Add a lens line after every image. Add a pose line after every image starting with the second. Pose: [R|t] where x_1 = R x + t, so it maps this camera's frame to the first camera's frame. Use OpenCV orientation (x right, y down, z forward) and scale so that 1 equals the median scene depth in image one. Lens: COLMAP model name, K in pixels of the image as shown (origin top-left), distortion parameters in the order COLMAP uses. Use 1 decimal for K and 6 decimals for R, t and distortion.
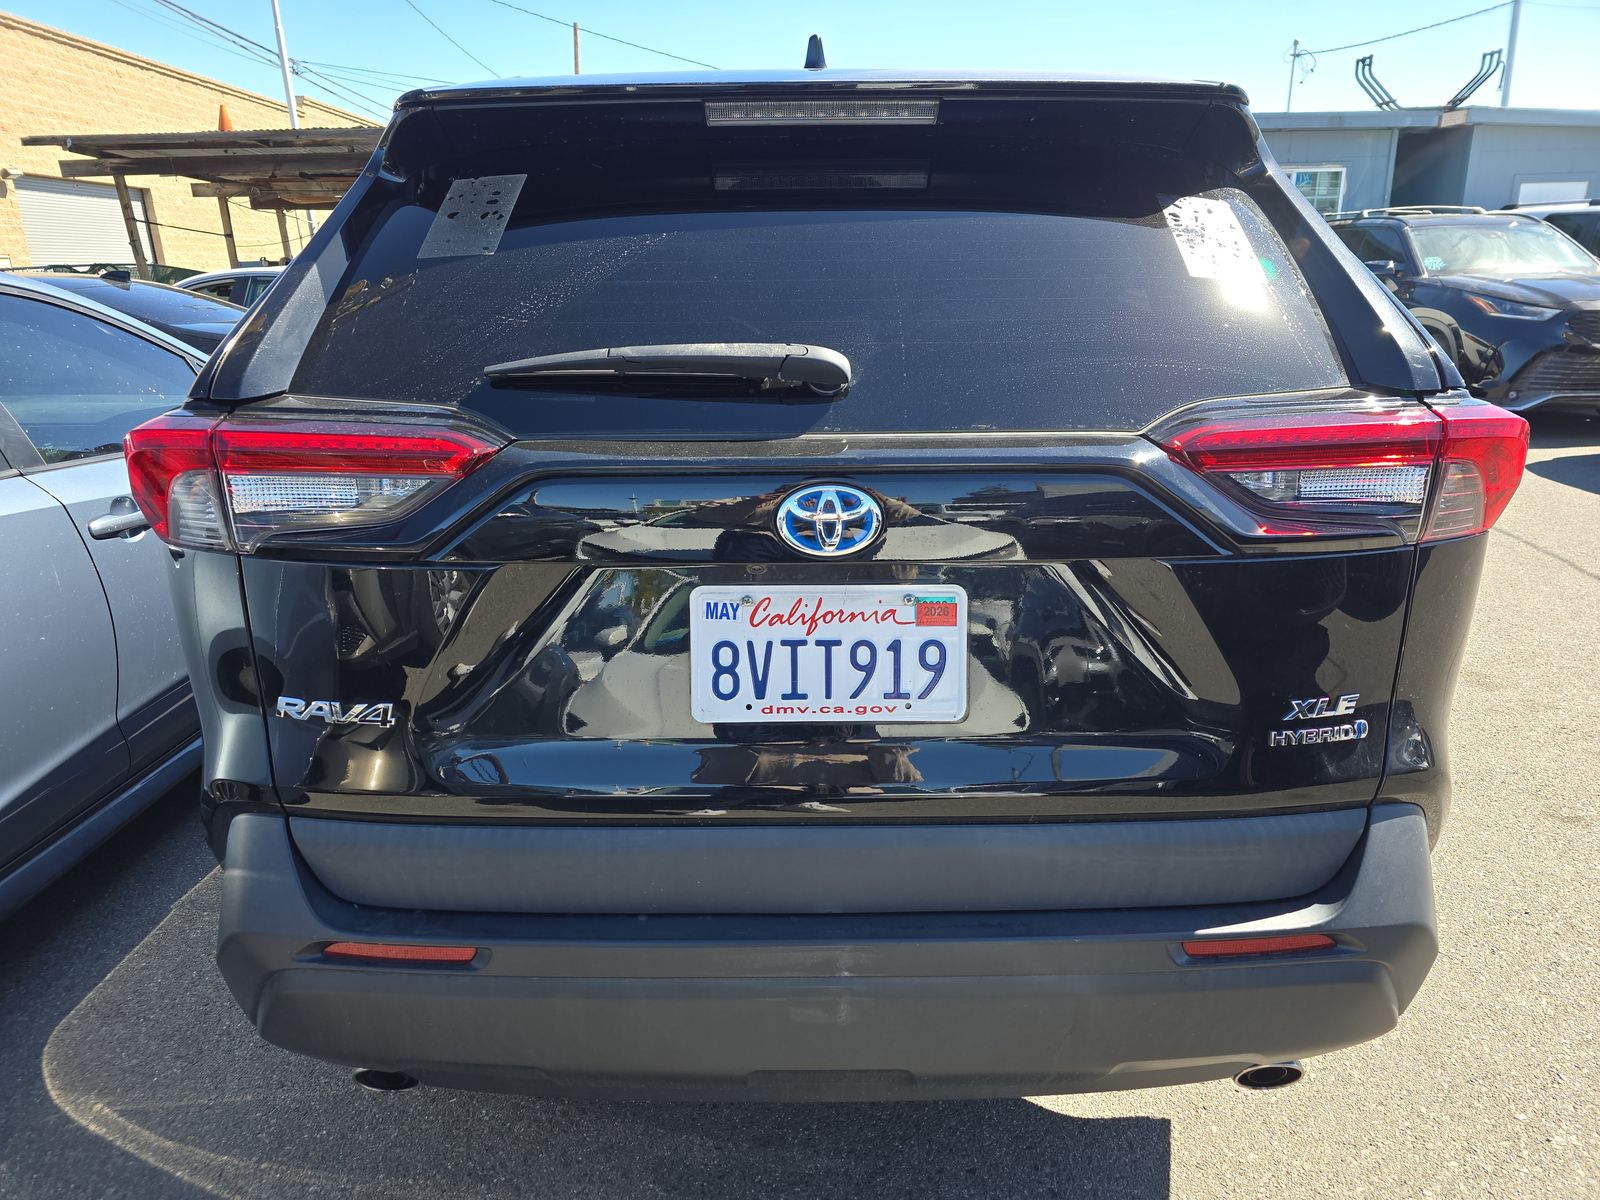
lens RADIAL K [[1085.4, 0, 800.0], [0, 1085.4, 600.0], [0, 0, 1]] dist [0.070719, -0.069623]
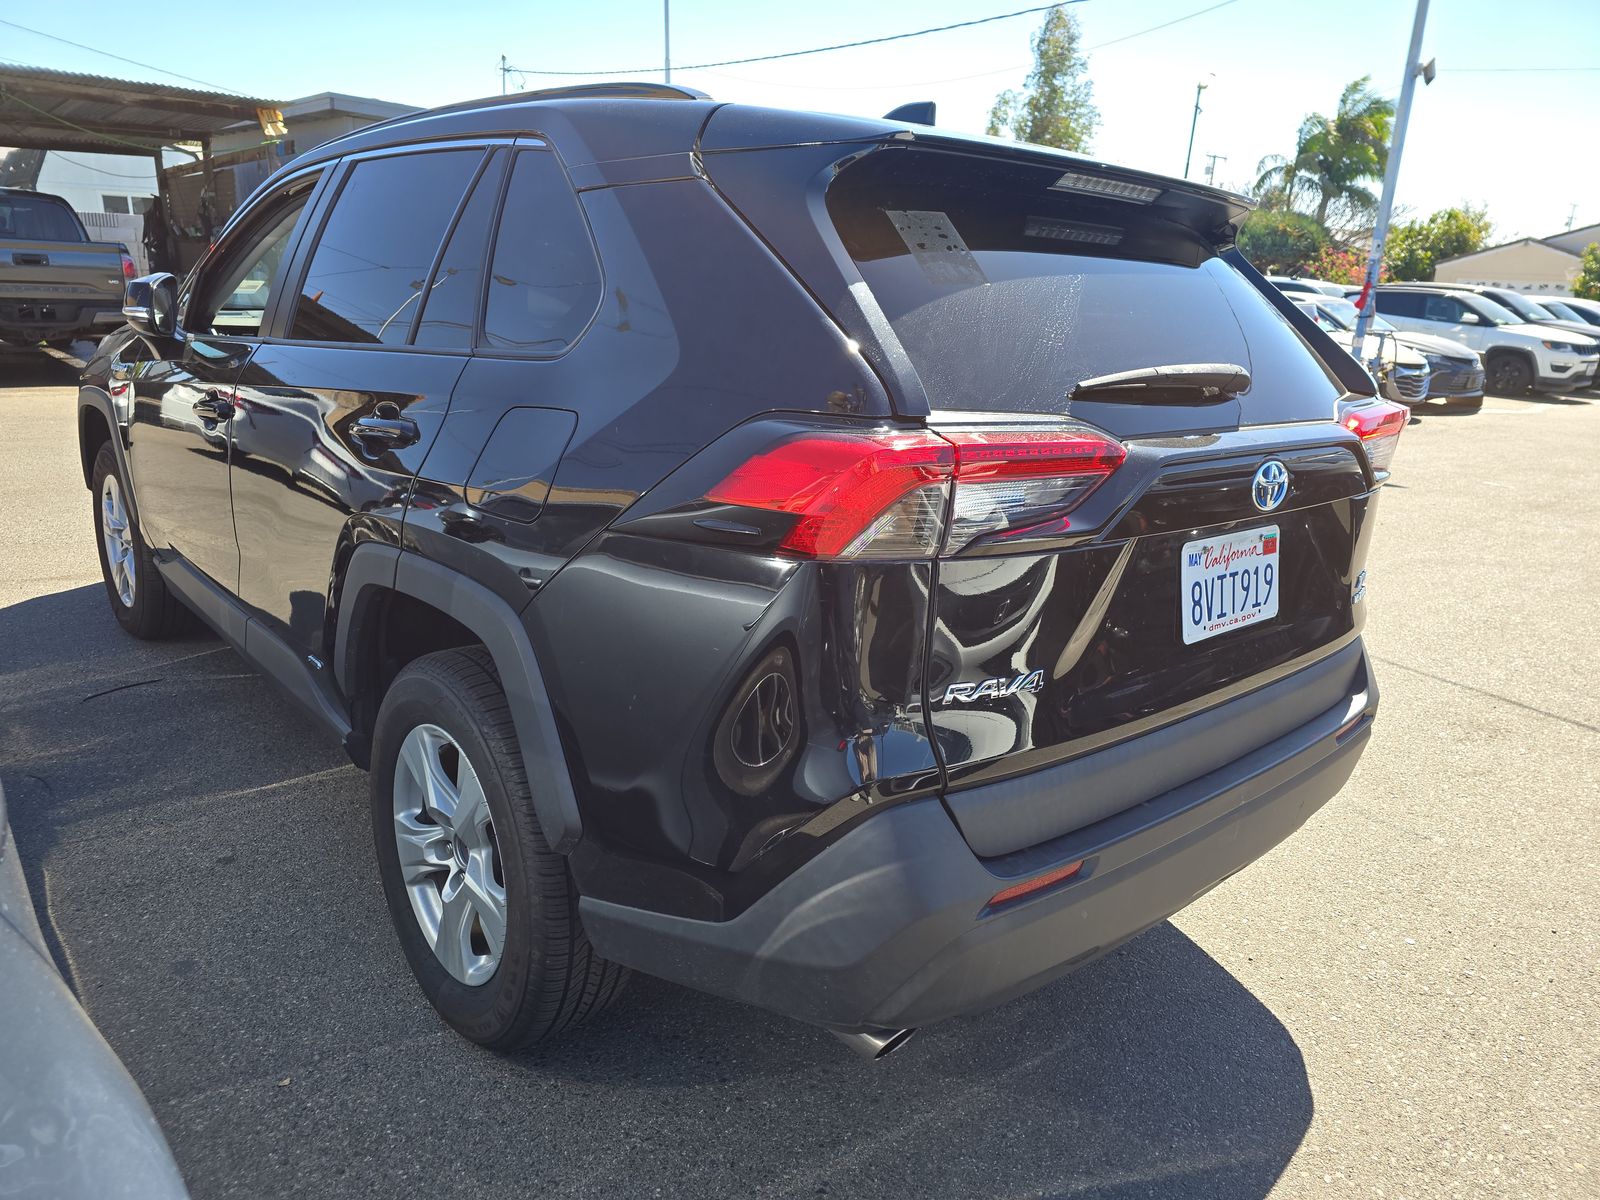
lens RADIAL K [[1085.4, 0, 800.0], [0, 1085.4, 600.0], [0, 0, 1]] dist [0.070719, -0.069623]
pose [[0.749759, -0.131839, 0.648445, -1.329730], [0.126083, 0.990461, 0.055594, -0.077986], [-0.649588, 0.040076, 0.759229, 0.282264]]
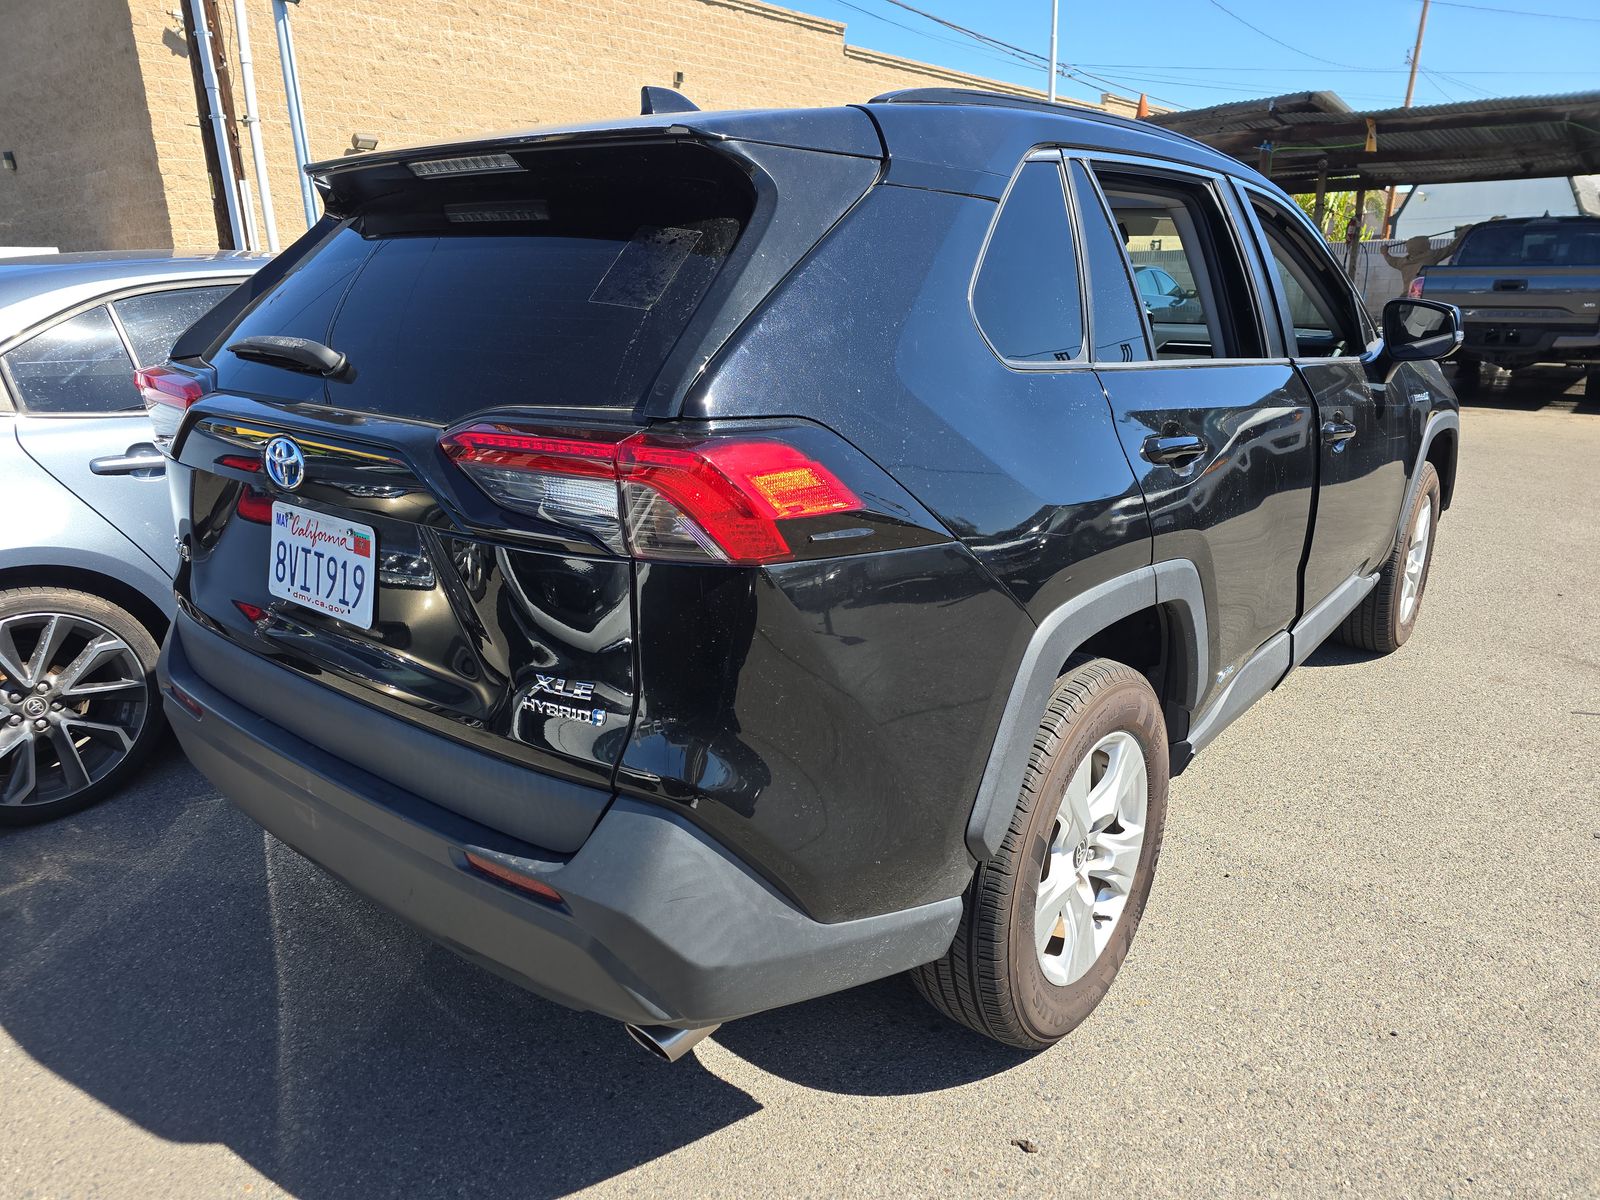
lens RADIAL K [[1085.4, 0, 800.0], [0, 1085.4, 600.0], [0, 0, 1]] dist [0.070719, -0.069623]
pose [[0.769284, 0.192342, -0.609268, 1.362721], [-0.185072, 0.979810, 0.075641, -0.123389], [0.611515, 0.054569, 0.789349, 0.271478]]
